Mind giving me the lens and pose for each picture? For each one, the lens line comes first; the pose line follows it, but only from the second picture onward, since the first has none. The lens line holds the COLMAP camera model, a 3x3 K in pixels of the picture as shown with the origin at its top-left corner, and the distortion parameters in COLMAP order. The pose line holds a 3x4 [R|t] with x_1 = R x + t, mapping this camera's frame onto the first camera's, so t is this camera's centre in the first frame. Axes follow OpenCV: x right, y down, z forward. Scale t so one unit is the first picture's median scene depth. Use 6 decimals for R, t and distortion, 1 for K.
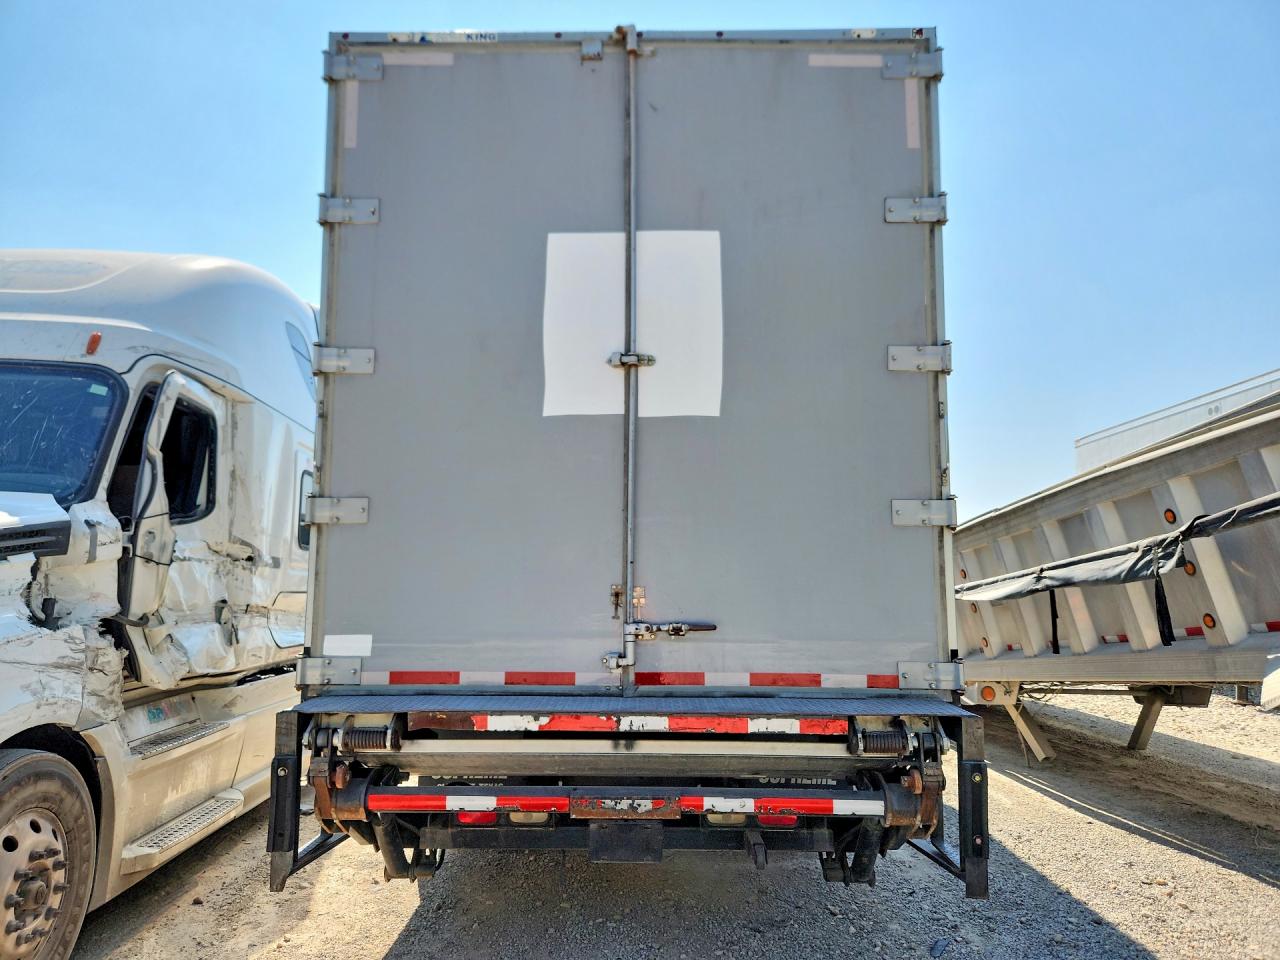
lens RADIAL K [[866.2, 0, 637.3], [0, 866.2, 473.4], [0, 0, 1]] dist [0.047342, -0.026457]
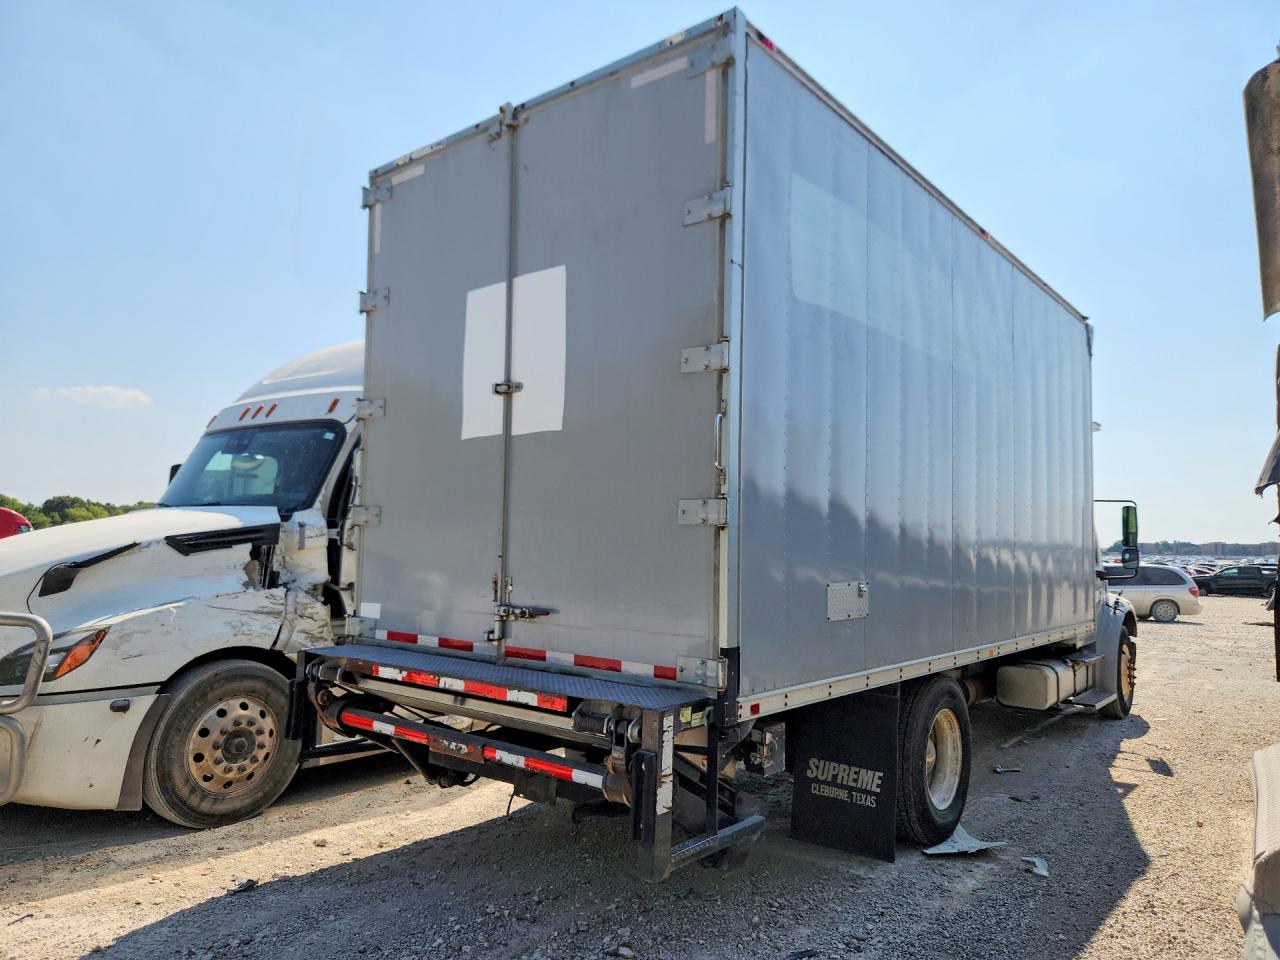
lens RADIAL K [[866.2, 0, 636.2], [0, 866.2, 485.6], [0, 0, 1]] dist [0.047342, -0.026457]
pose [[0.783314, -0.032636, -0.620769, 0.872363], [0.056069, 0.998260, 0.018268, -0.007678], [0.619092, -0.049116, 0.783781, 0.160757]]
